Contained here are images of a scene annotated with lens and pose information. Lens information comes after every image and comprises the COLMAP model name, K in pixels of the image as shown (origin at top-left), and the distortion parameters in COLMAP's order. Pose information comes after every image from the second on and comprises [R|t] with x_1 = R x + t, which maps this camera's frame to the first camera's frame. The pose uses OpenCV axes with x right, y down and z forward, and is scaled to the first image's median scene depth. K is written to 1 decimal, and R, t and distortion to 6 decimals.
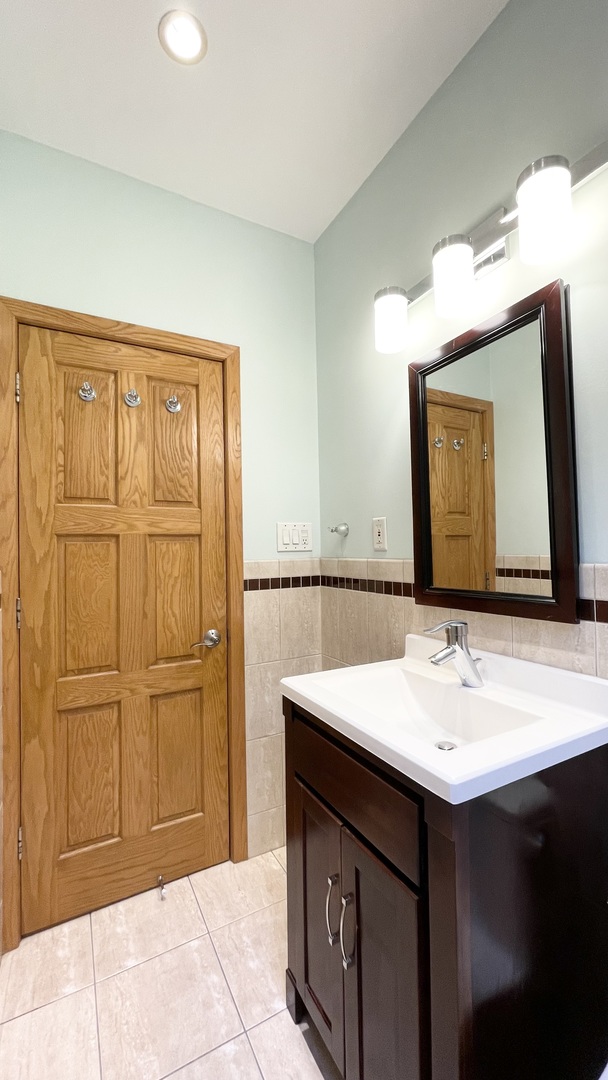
lens RADIAL K [[435.9, 0, 304.6], [0, 435.9, 546.1], [0, 0, 1]] dist [-0.005365, 0.002117]
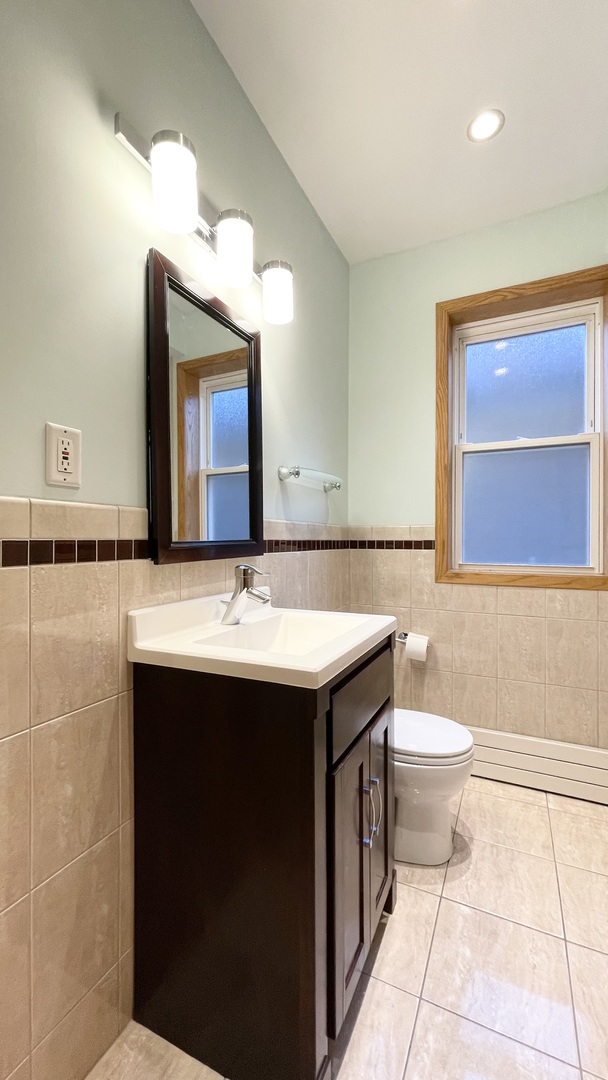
lens RADIAL K [[435.9, 0, 306.2], [0, 435.9, 538.9], [0, 0, 1]] dist [-0.005365, 0.002117]
pose [[-0.591956, -0.006134, 0.805947, -0.477113], [-0.024361, 0.999650, -0.010284, 0.079413], [-0.805602, -0.025722, -0.591898, 1.133348]]
